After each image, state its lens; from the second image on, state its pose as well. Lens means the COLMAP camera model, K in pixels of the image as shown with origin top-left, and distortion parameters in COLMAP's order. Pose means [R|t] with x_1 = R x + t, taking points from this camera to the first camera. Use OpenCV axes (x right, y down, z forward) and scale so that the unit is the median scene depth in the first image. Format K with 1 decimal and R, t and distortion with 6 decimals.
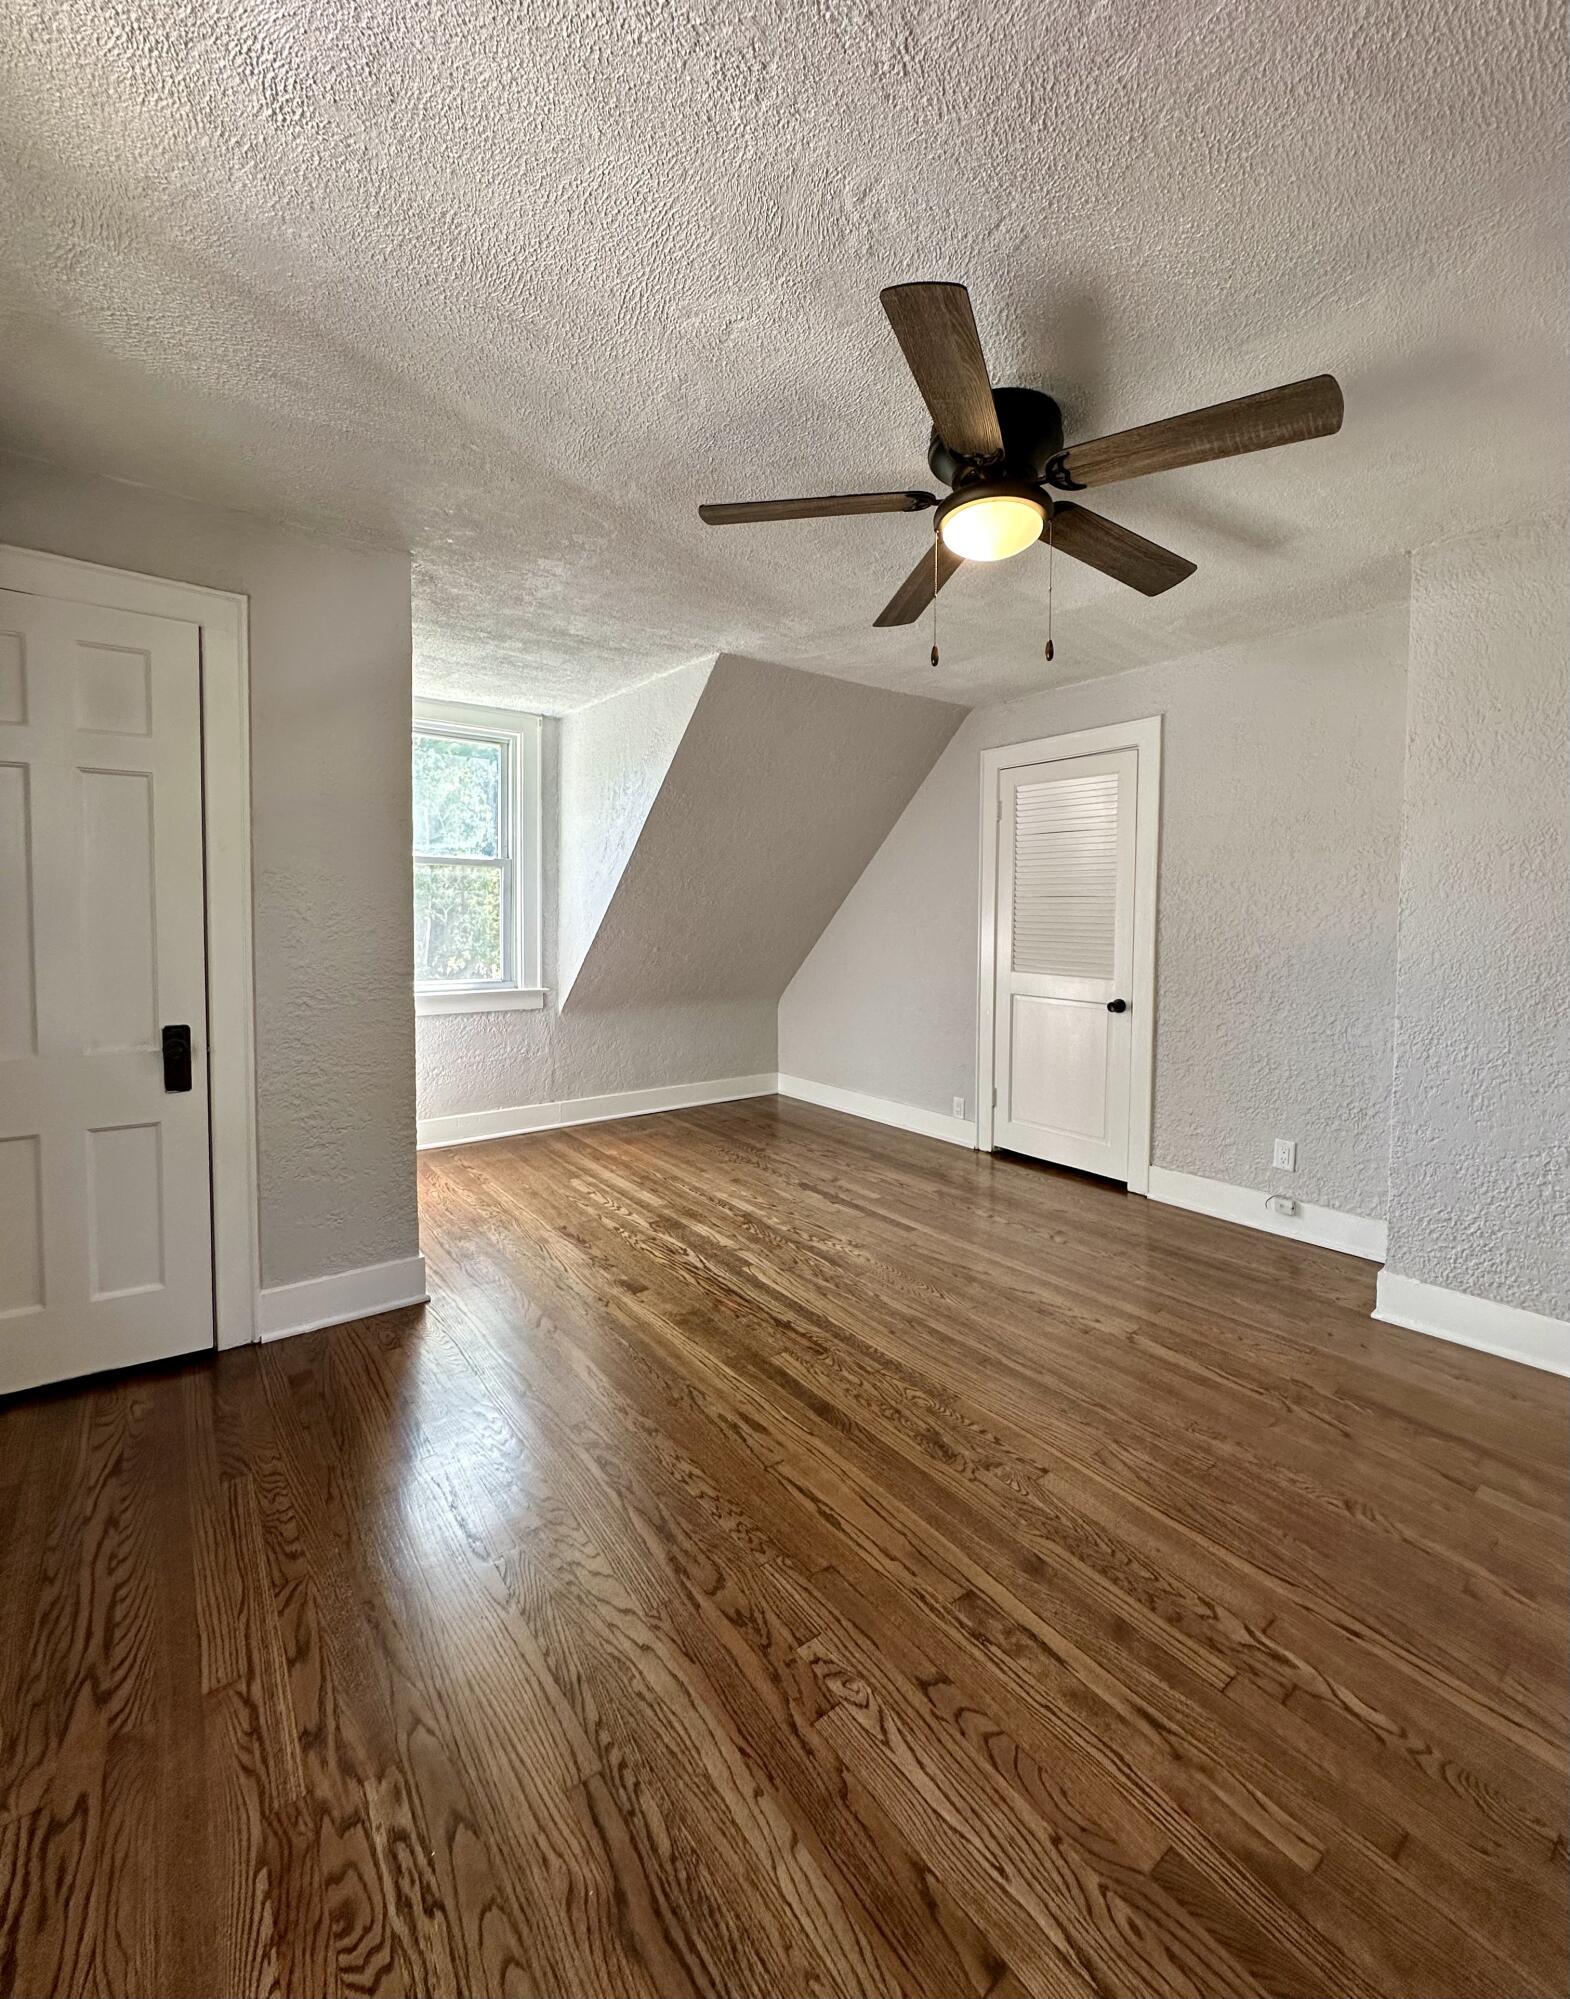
lens RADIAL K [[837.3, 0, 787.3], [0, 837.3, 950.3], [0, 0, 1]] dist [-0.002534, 0.001089]
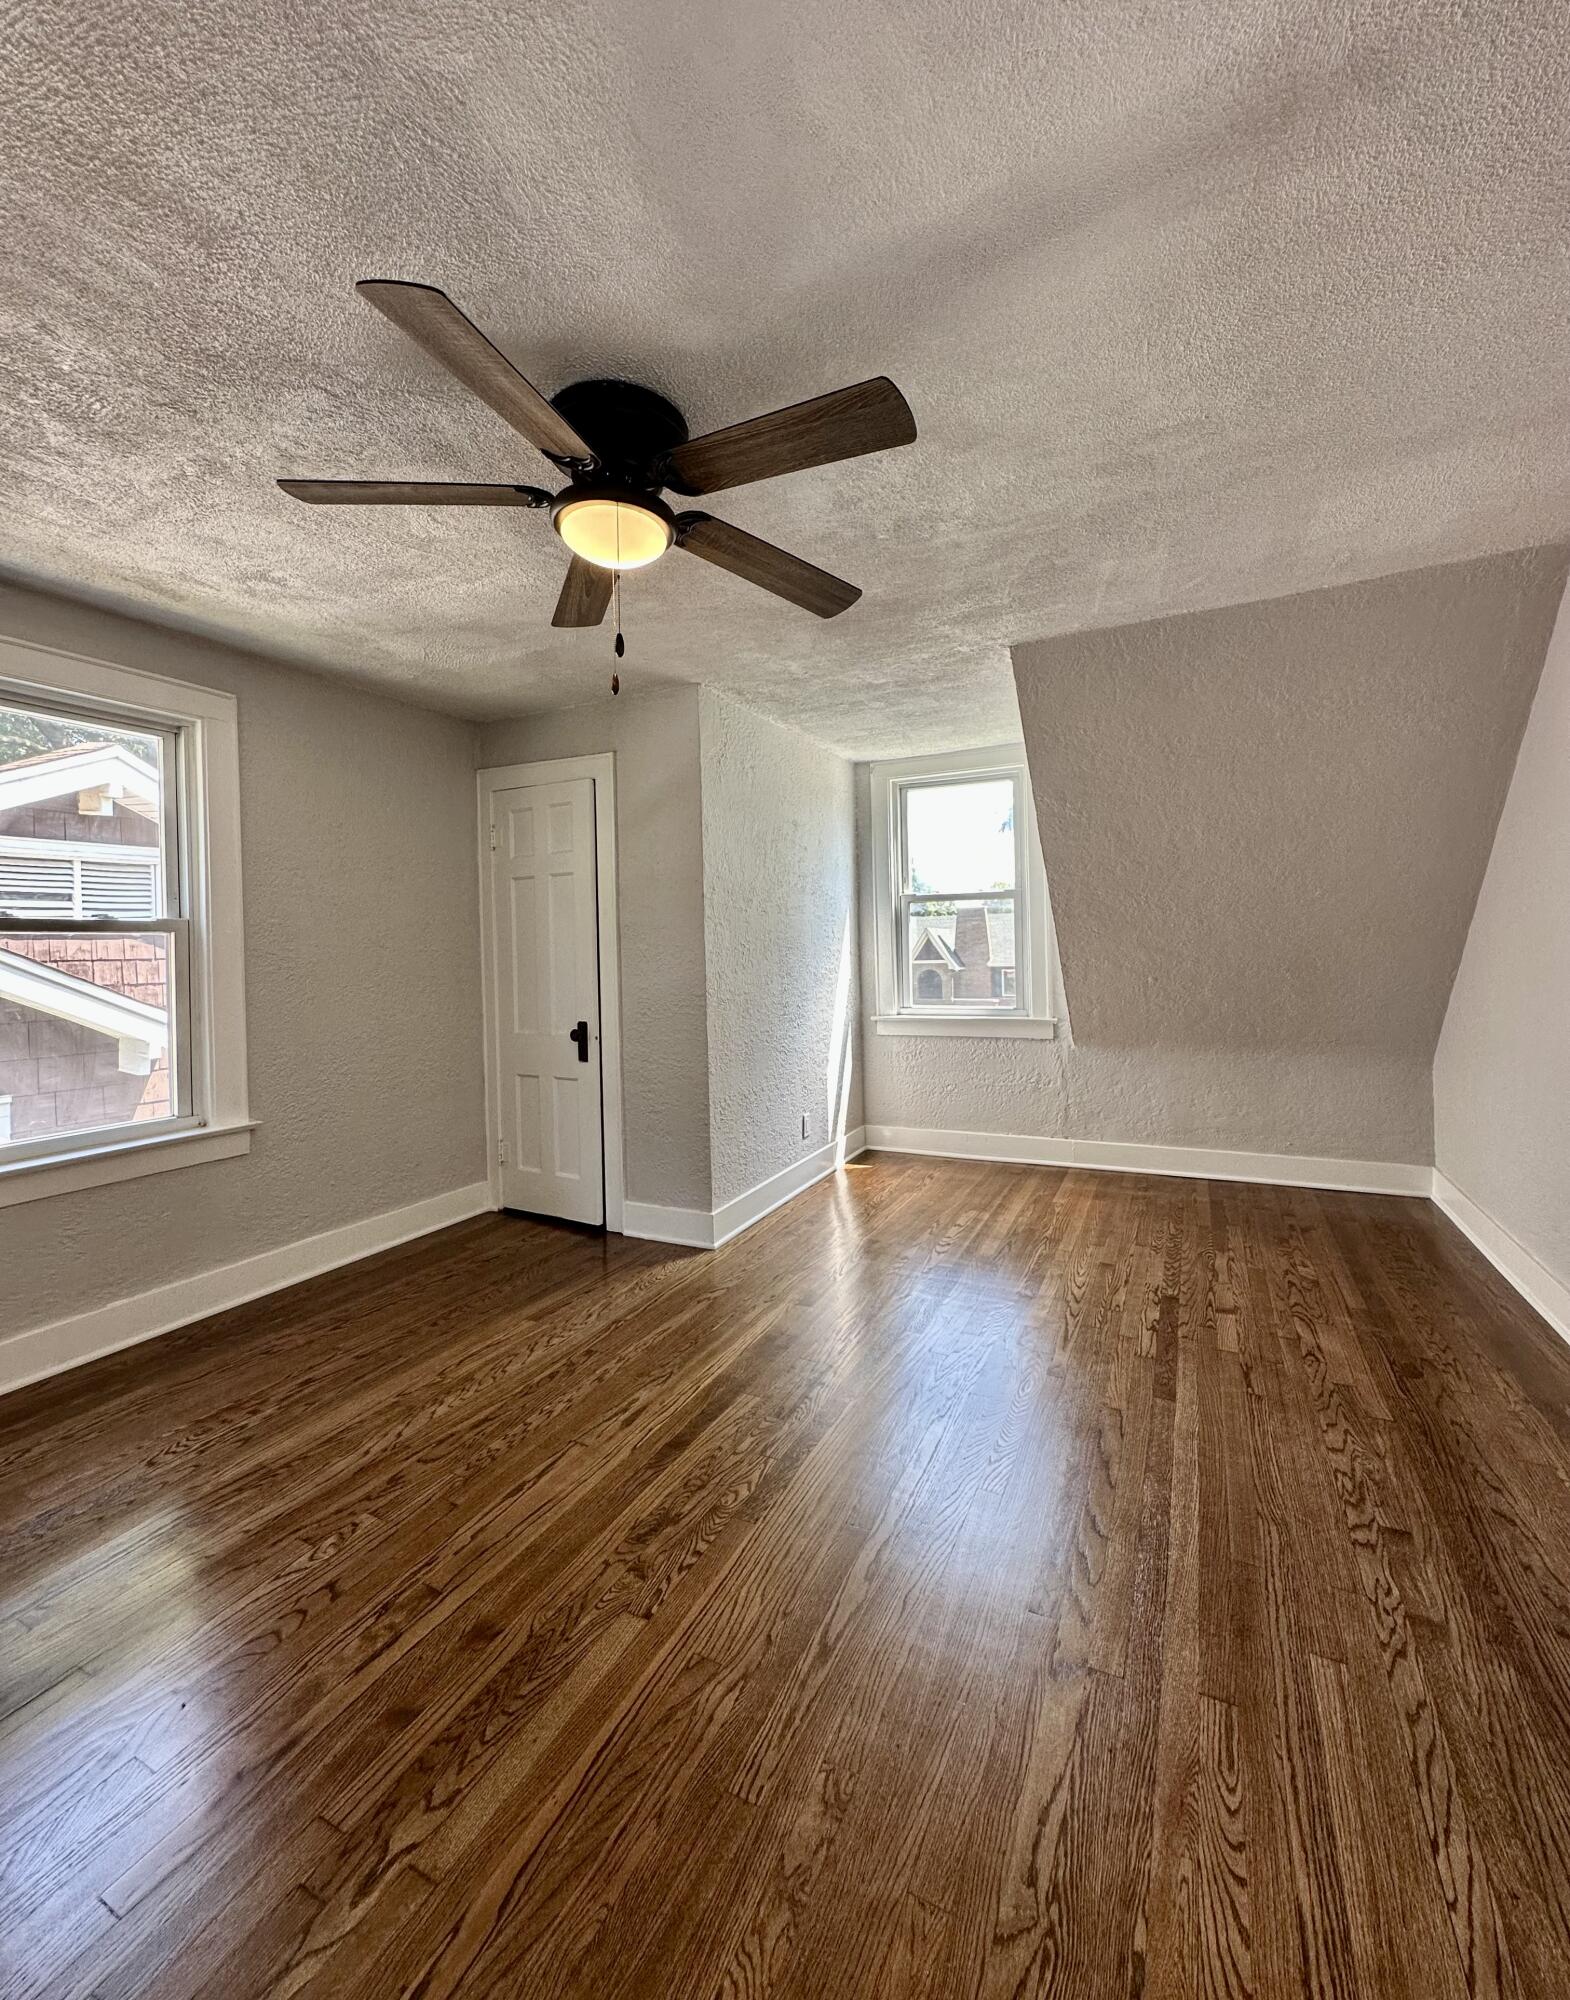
lens RADIAL K [[837.7, 0, 787.3], [0, 837.7, 950.8], [0, 0, 1]] dist [-0.002534, 0.001089]
pose [[0.442176, -0.016911, -0.896769, 0.892812], [-0.009131, 0.999686, -0.023354, -0.015124], [0.896882, 0.018515, 0.441883, 0.592226]]
